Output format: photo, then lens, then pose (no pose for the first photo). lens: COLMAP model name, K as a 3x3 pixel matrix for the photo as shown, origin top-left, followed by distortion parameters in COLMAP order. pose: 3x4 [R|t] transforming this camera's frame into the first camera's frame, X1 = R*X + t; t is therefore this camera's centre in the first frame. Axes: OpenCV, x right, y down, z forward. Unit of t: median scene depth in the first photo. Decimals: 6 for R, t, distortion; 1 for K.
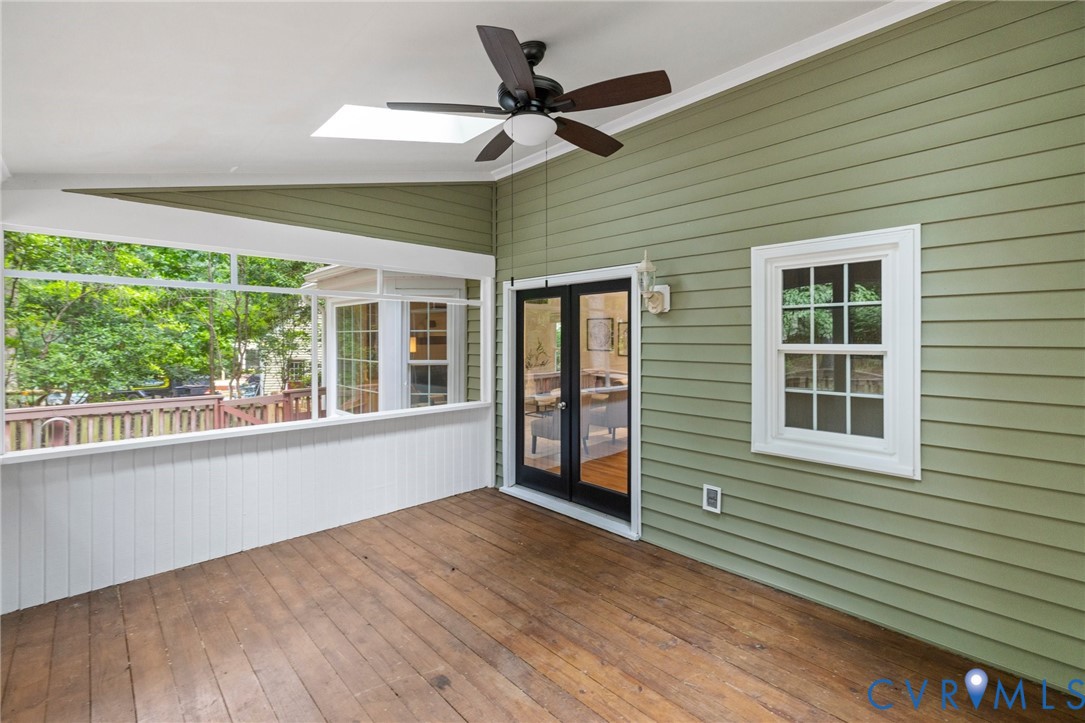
lens RADIAL K [[468.9, 0, 546.0], [0, 468.9, 341.7], [0, 0, 1]] dist [0.012296, -0.000244]
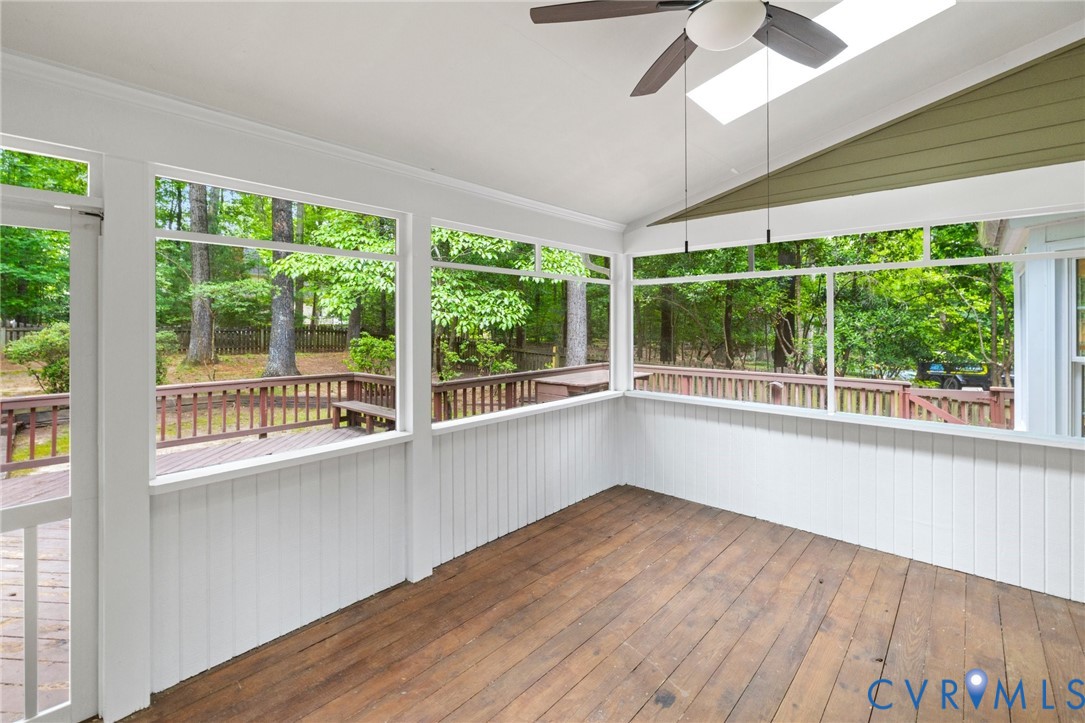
lens RADIAL K [[468.9, 0, 528.1], [0, 468.9, 321.5], [0, 0, 1]] dist [0.012296, -0.000244]
pose [[0.105825, -0.000179, -0.994385, 0.410663], [-0.005232, 0.999986, -0.000737, -0.003066], [0.994371, 0.005281, 0.105823, 0.397072]]
